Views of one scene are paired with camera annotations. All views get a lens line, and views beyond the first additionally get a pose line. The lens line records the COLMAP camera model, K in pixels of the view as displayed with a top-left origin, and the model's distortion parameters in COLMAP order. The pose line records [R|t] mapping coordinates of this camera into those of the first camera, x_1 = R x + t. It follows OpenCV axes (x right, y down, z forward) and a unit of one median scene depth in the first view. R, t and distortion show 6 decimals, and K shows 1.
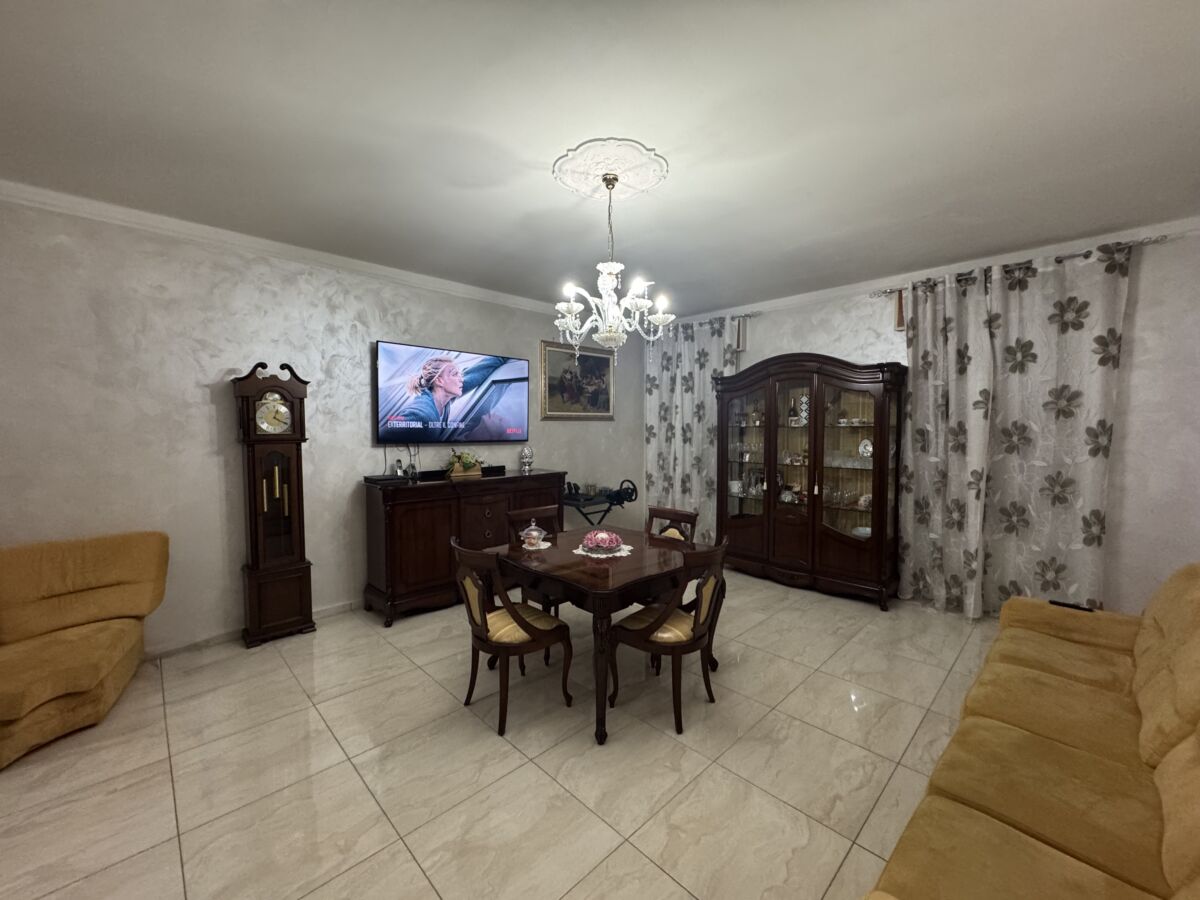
lens RADIAL K [[479.4, 0, 595.6], [0, 479.4, 453.0], [0, 0, 1]] dist [-0.001075, 0.000236]
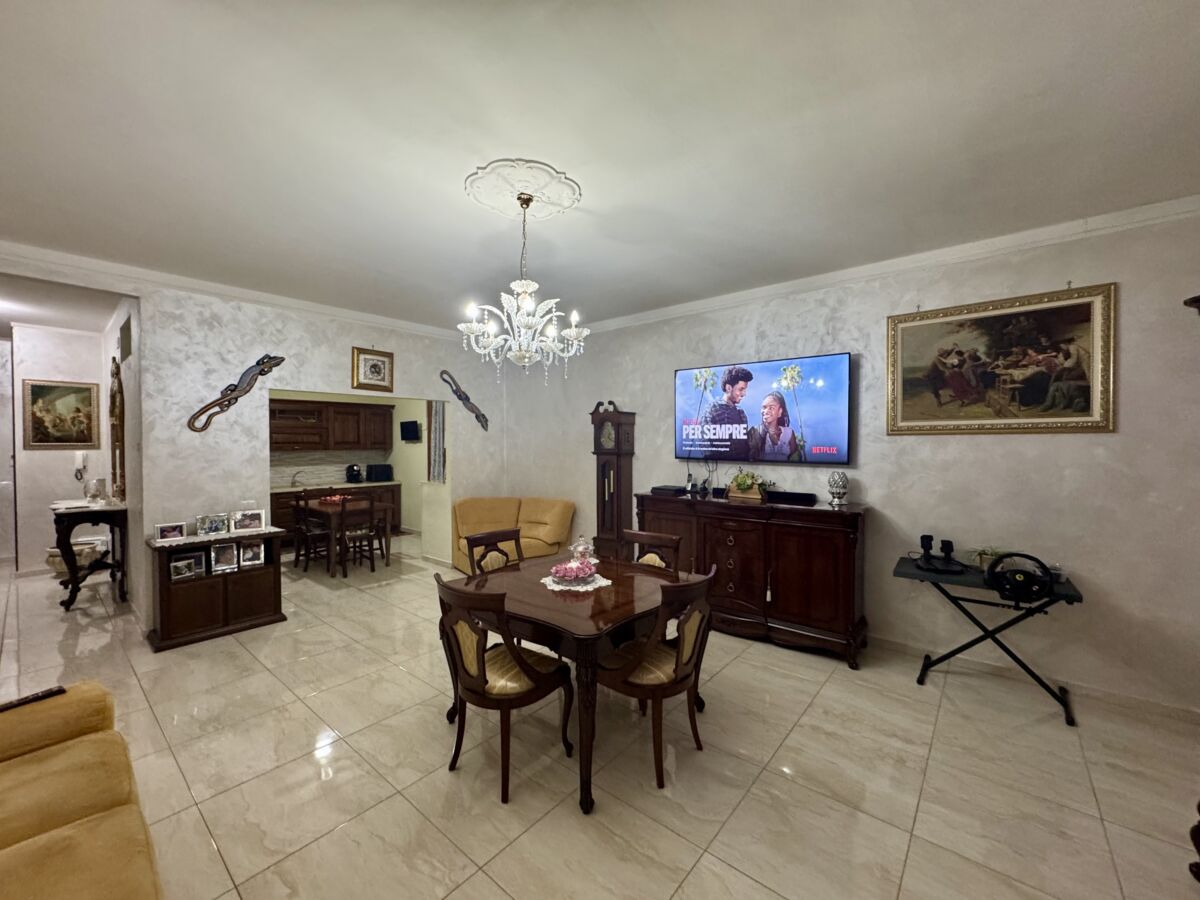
lens RADIAL K [[479.4, 0, 595.6], [0, 479.4, 453.0], [0, 0, 1]] dist [-0.001075, 0.000236]
pose [[0.104420, 0.023186, -0.994263, 0.550224], [-0.053051, 0.998435, 0.017712, -0.035457], [0.993117, 0.050897, 0.105487, 0.559403]]
